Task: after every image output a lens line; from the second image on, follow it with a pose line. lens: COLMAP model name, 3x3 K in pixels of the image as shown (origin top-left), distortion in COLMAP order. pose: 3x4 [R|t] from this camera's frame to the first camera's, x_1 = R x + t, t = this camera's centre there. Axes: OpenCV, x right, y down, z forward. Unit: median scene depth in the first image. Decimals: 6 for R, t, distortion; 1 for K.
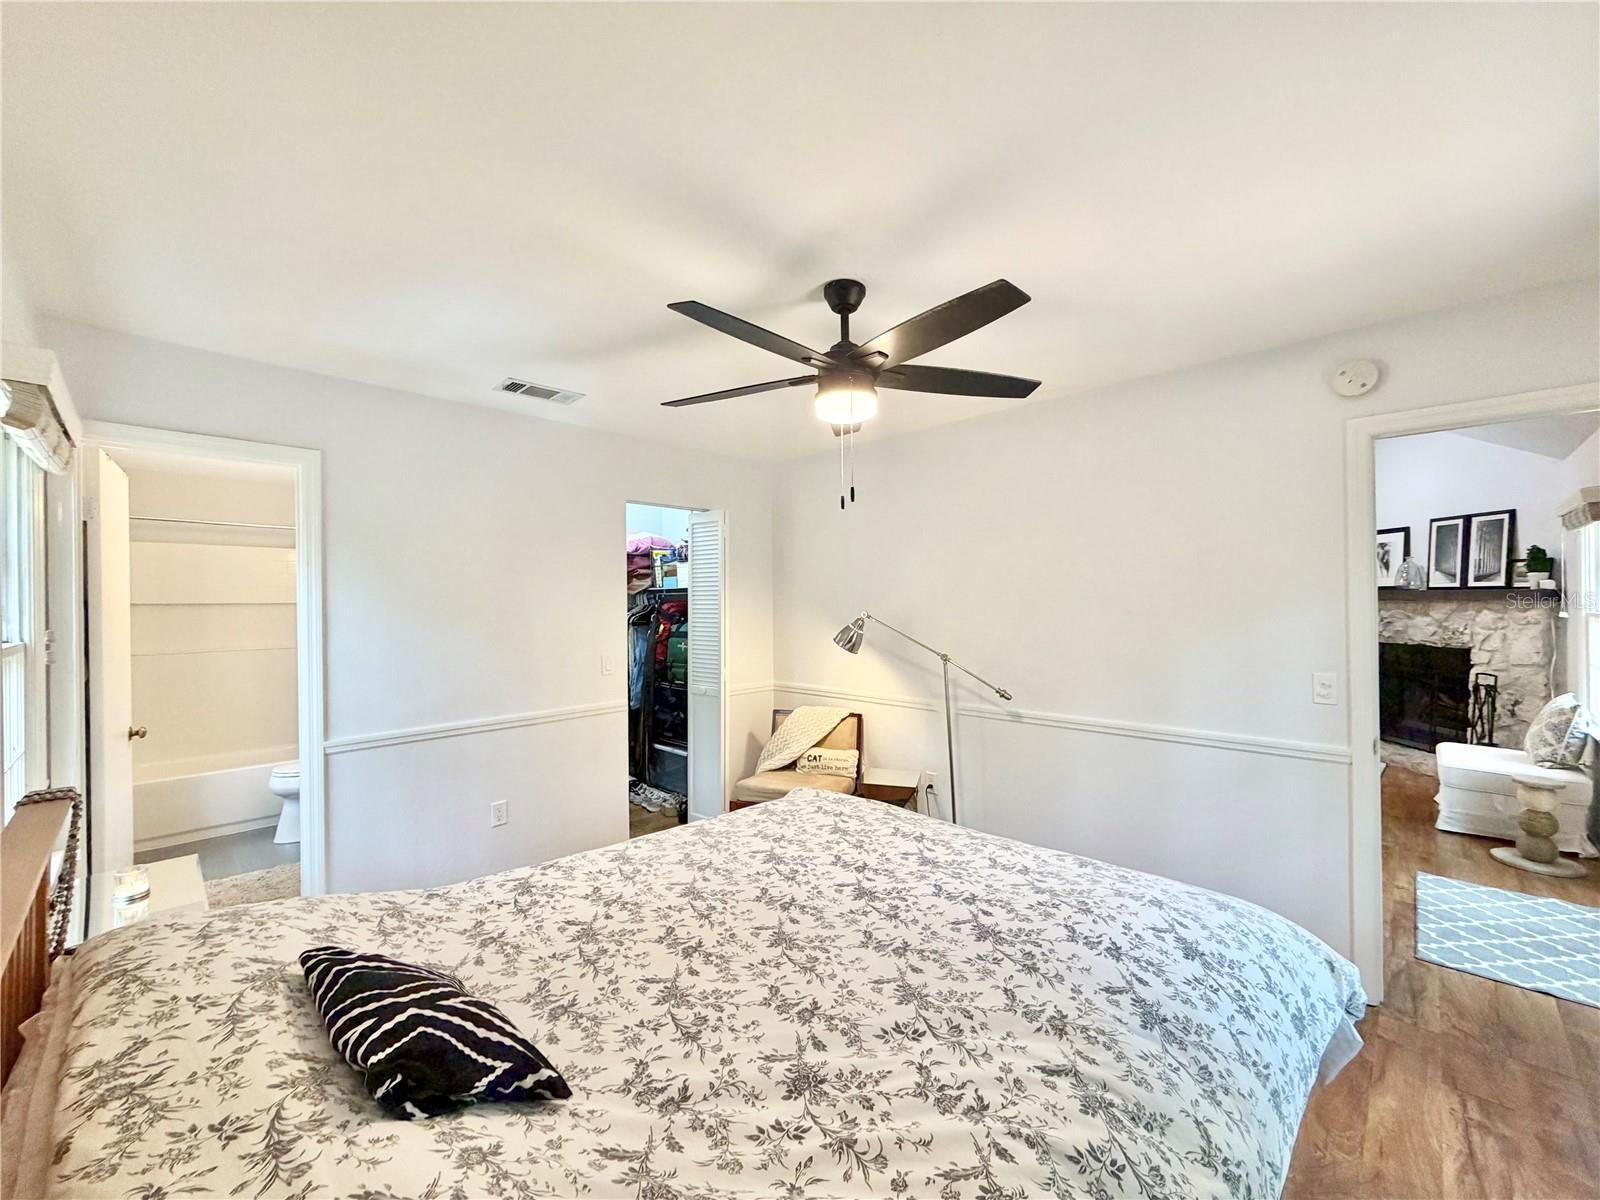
lens RADIAL K [[640.0, 0, 793.7], [0, 640.0, 600.4], [0, 0, 1]] dist [0.001090, -0.000086]
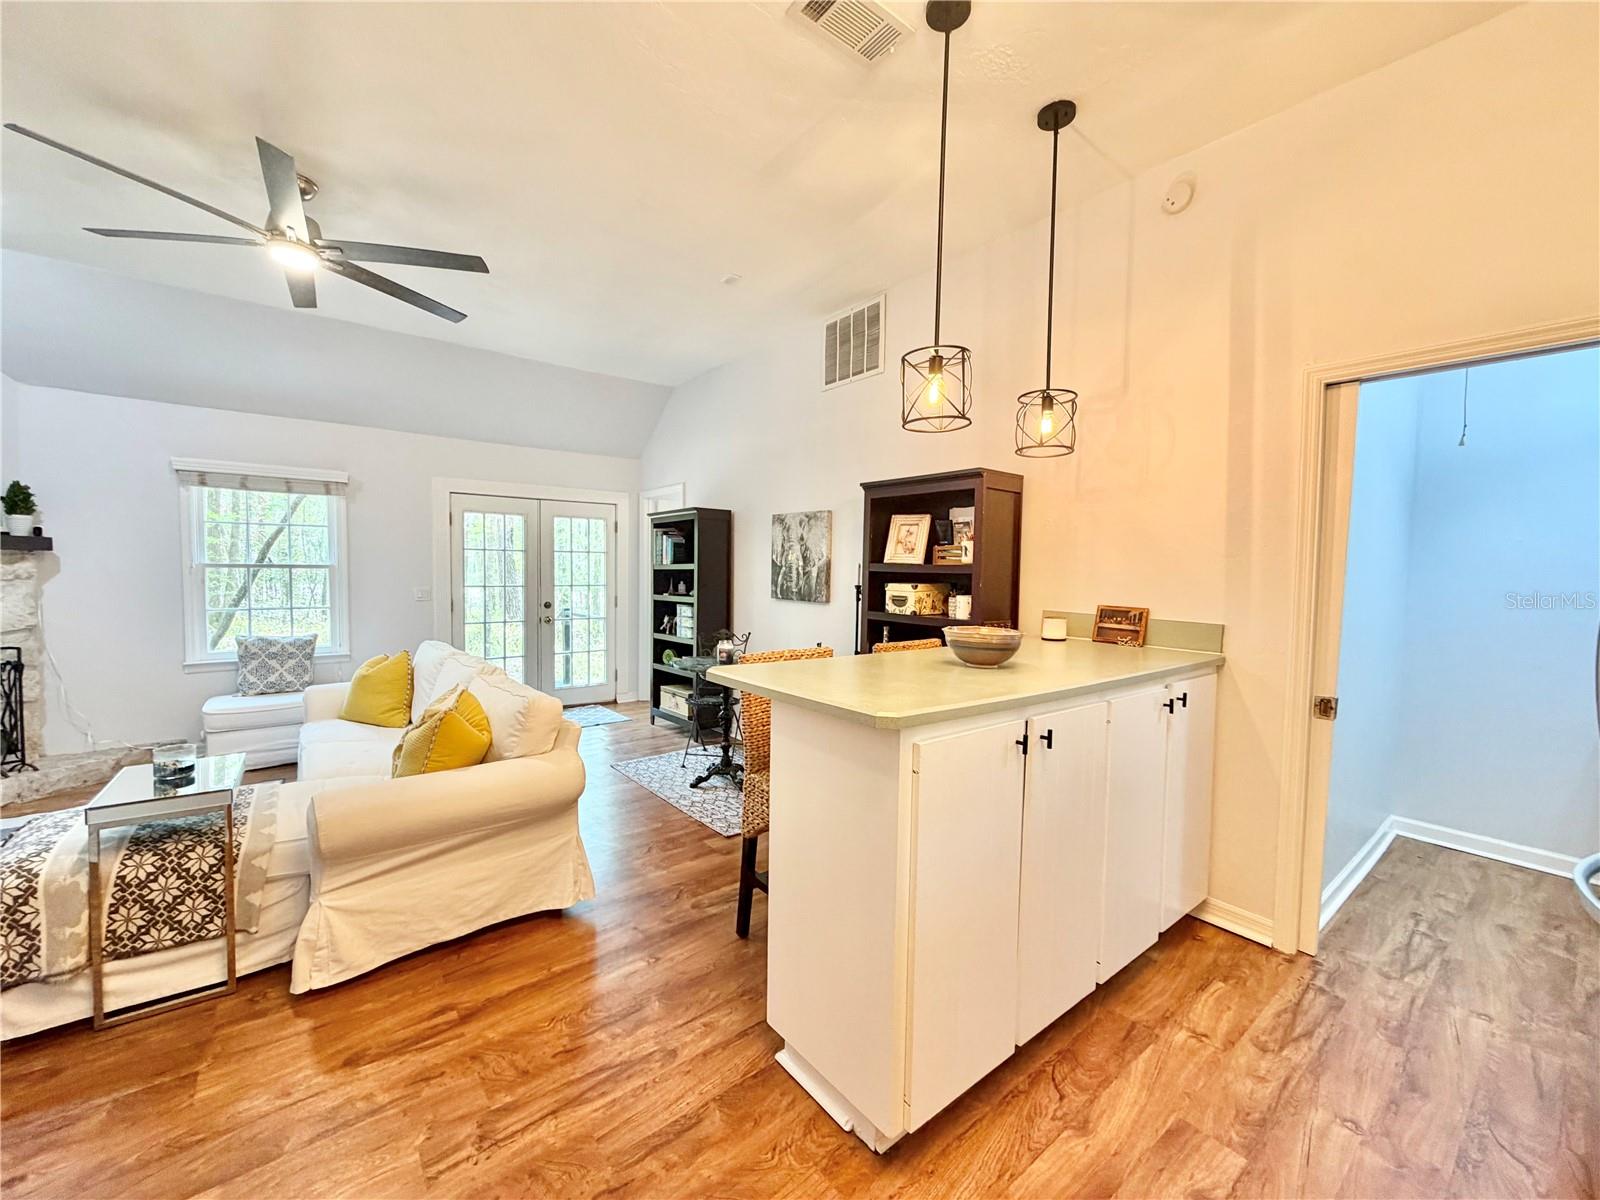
lens RADIAL K [[640.0, 0, 793.4], [0, 640.0, 600.3], [0, 0, 1]] dist [0.001090, -0.000086]
pose [[-0.992670, -0.010307, 0.120419, 0.079371], [-0.004684, 0.998889, 0.046882, 0.019880], [-0.120768, 0.045974, -0.991616, 1.568516]]
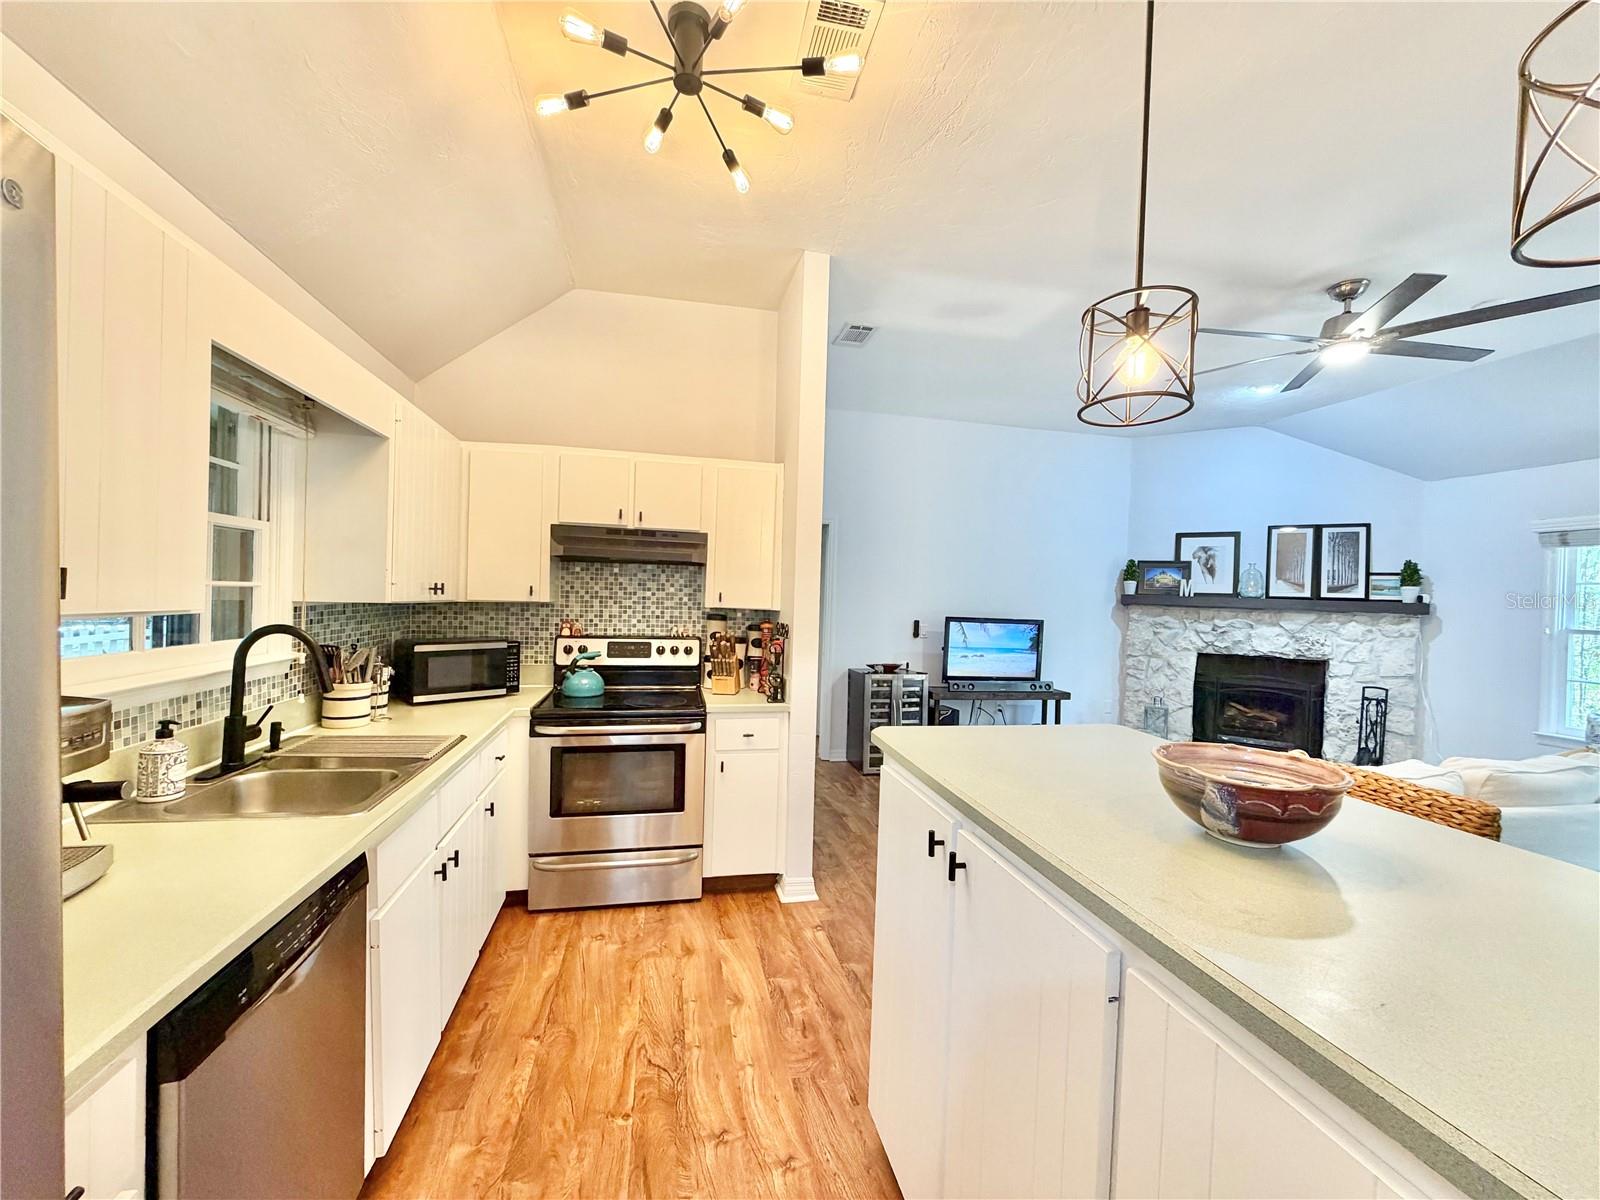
lens RADIAL K [[640.0, 0, 792.9], [0, 640.0, 601.2], [0, 0, 1]] dist [0.001090, -0.000086]
pose [[0.556095, 0.019502, 0.830890, -0.230292], [-0.035628, 0.999365, 0.000389, 0.013533], [-0.830355, -0.029819, 0.556437, 1.158177]]
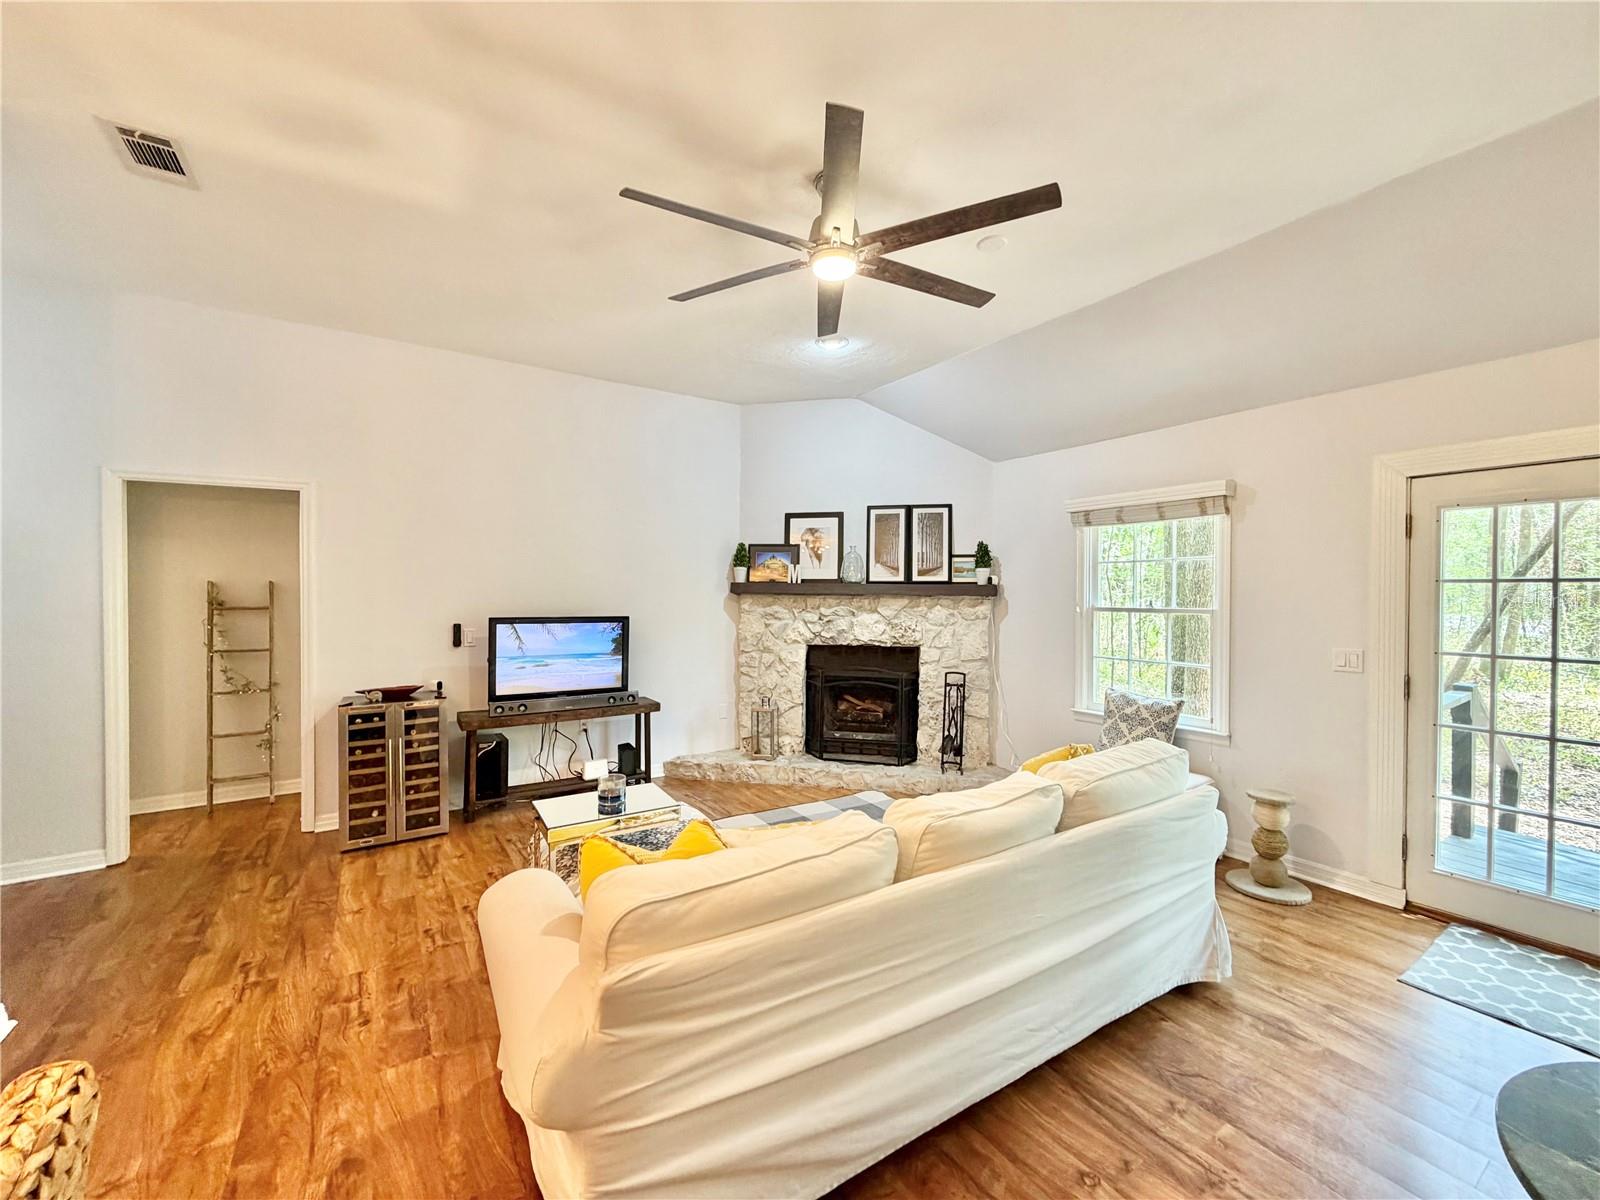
lens RADIAL K [[640.0, 0, 791.9], [0, 640.0, 601.2], [0, 0, 1]] dist [0.001090, -0.000086]
pose [[0.219009, -0.004716, 0.975711, 0.092988], [-0.004406, 0.999973, 0.005822, 0.003778], [-0.975713, -0.005574, 0.218982, 0.993802]]
